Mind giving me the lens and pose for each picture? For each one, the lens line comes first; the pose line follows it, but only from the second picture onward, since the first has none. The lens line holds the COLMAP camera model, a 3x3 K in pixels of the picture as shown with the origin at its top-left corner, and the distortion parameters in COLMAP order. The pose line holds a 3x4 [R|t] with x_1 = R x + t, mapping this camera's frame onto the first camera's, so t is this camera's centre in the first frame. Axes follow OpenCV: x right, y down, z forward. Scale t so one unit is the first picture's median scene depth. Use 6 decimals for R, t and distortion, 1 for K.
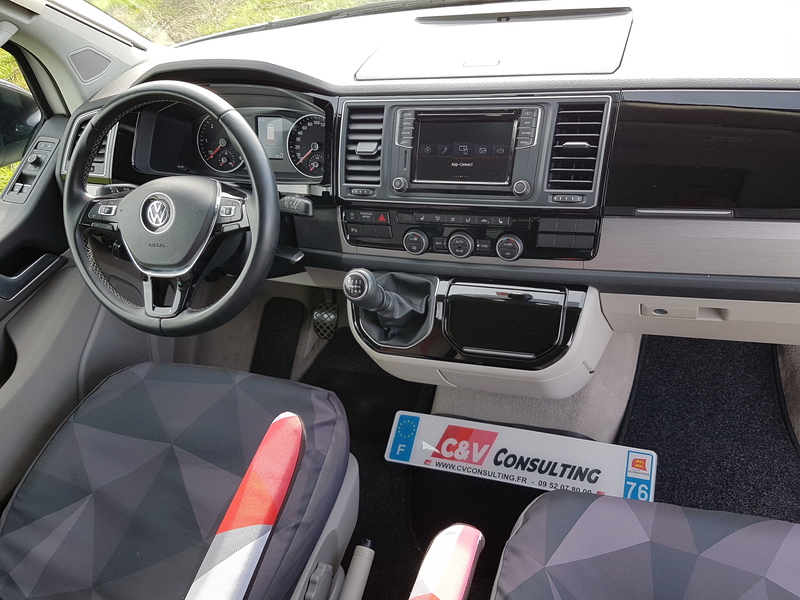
lens RADIAL K [[764.4, 0, 400.0], [0, 764.4, 300.0], [0, 0, 1]] dist [0.204559, -0.457522]
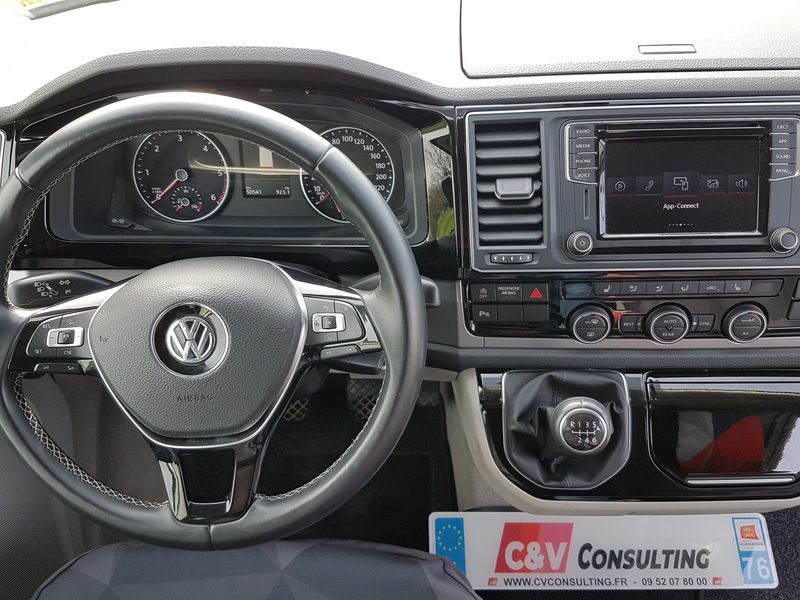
lens RADIAL K [[764.4, 0, 400.0], [0, 764.4, 300.0], [0, 0, 1]] dist [0.204559, -0.457522]
pose [[0.939884, -0.120156, 0.319656, -0.330028], [0.102836, 0.992191, 0.070588, -0.155877], [-0.325641, -0.033473, 0.944901, 0.424762]]
